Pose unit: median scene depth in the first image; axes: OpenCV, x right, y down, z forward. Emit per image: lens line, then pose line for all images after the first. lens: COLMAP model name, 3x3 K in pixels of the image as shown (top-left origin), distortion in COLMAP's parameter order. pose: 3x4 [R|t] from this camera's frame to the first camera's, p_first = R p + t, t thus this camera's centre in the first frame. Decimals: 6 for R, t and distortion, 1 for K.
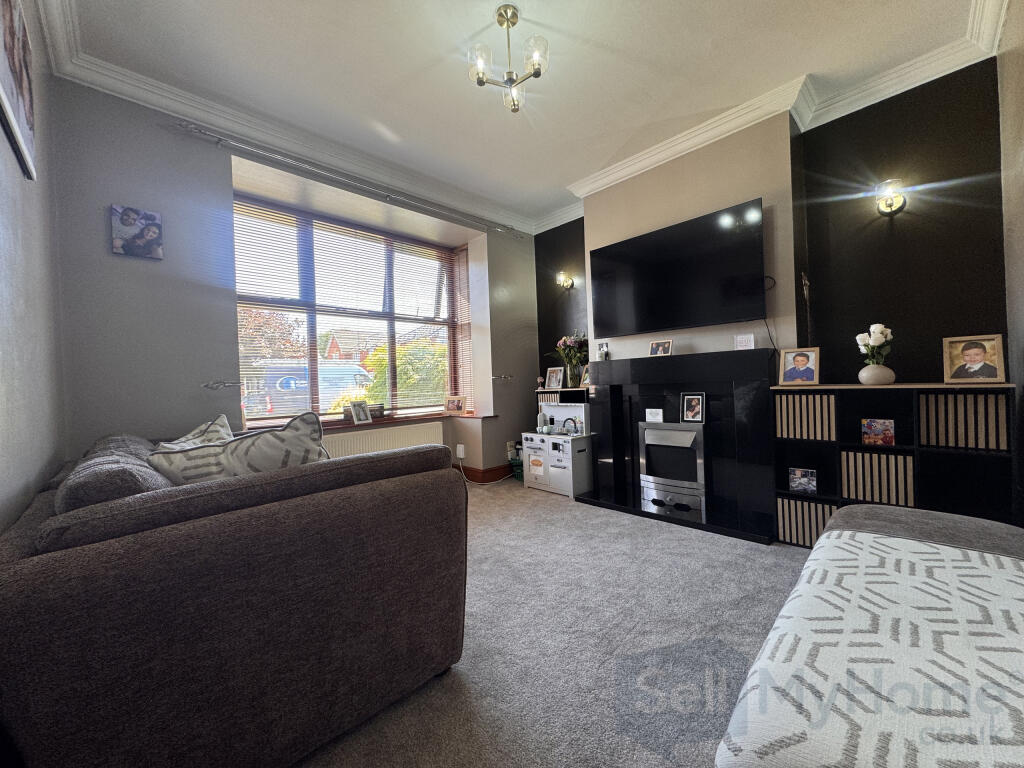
lens RADIAL K [[408.0, 0, 512.6], [0, 408.0, 384.3], [0, 0, 1]] dist [-0.002144, 0.000317]
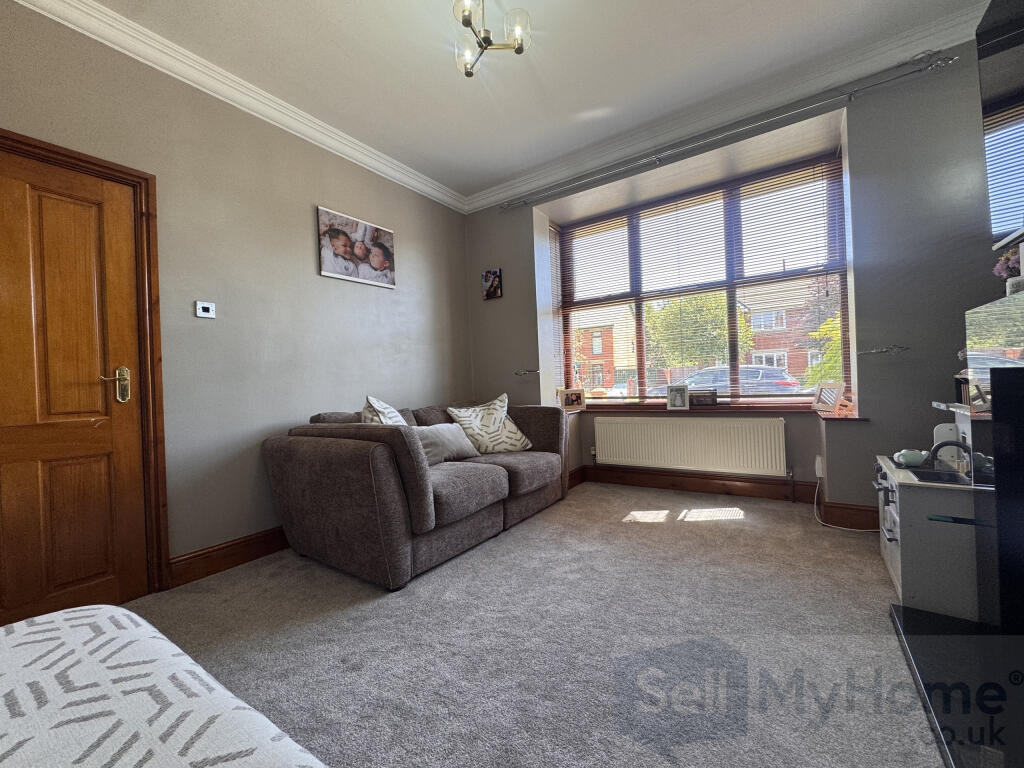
lens RADIAL K [[408.0, 0, 513.9], [0, 408.0, 384.0], [0, 0, 1]] dist [-0.002144, 0.000317]
pose [[0.197580, 0.033597, -0.979711, 0.497051], [0.029893, 0.998741, 0.040278, -0.012540], [0.979831, -0.037244, 0.196327, 0.467459]]
